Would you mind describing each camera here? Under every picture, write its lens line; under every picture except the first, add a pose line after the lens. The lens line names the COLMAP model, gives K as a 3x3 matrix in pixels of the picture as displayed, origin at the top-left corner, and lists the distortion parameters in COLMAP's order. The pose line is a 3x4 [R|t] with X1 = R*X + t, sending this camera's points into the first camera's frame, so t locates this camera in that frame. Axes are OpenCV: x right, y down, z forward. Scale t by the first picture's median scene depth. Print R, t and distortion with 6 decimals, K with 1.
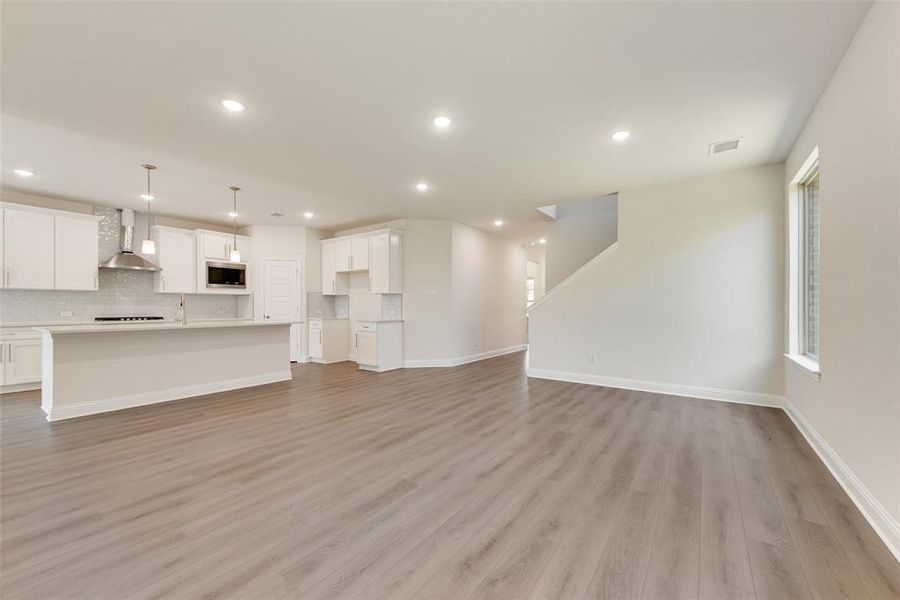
lens RADIAL K [[352.4, 0, 445.1], [0, 352.4, 305.9], [0, 0, 1]] dist [0.010422, -0.002434]
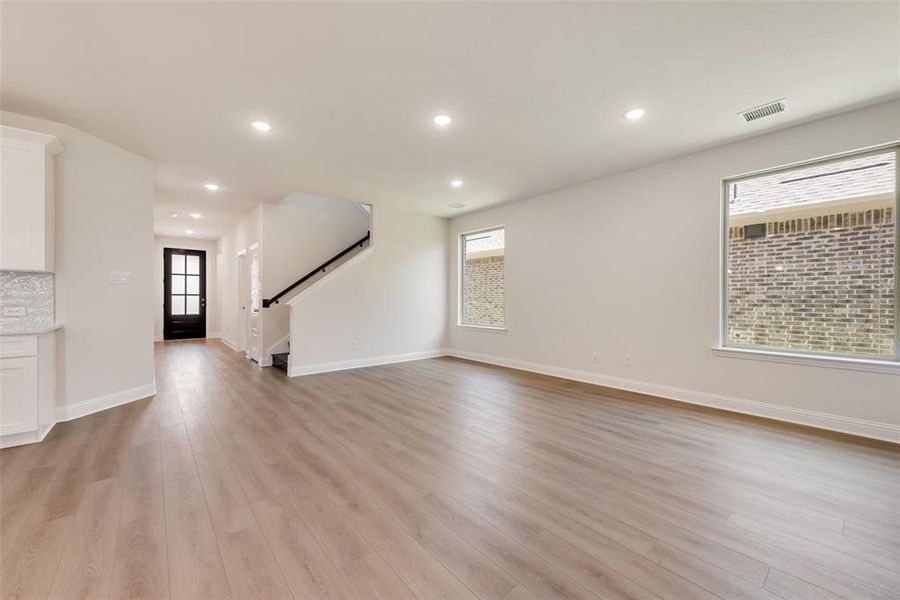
lens RADIAL K [[352.4, 0, 449.4], [0, 352.4, 300.0], [0, 0, 1]] dist [0.010422, -0.002434]
pose [[0.235855, -0.004615, 0.971777, -0.864610], [-0.003701, 0.999977, 0.005647, -0.003627], [-0.971781, -0.004928, 0.235832, 0.638358]]
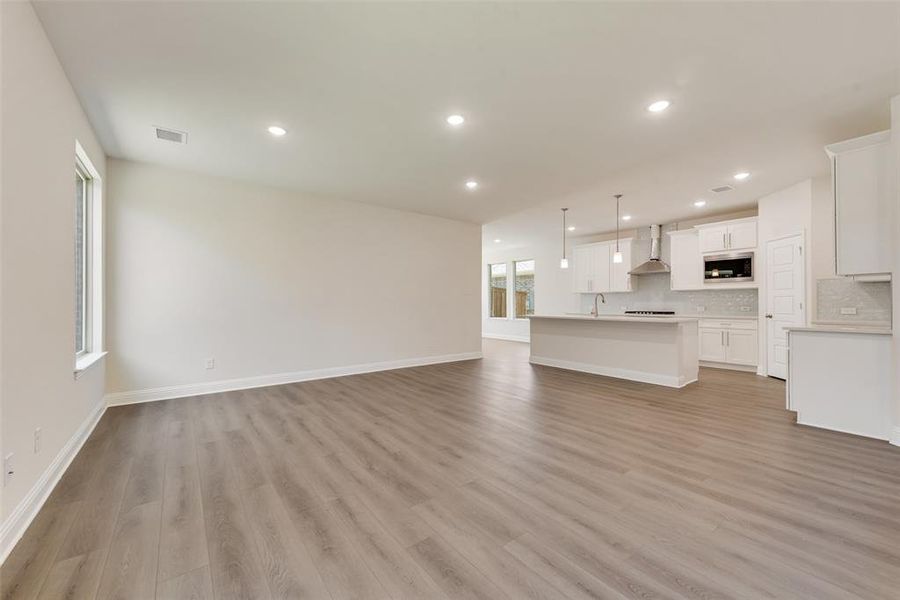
lens RADIAL K [[352.4, 0, 449.7], [0, 352.4, 302.4], [0, 0, 1]] dist [0.010422, -0.002434]
pose [[-0.280776, -0.003506, -0.959767, 0.834428], [0.003774, 0.999982, -0.004757, 0.005155], [0.959766, -0.004958, -0.280758, 1.095775]]
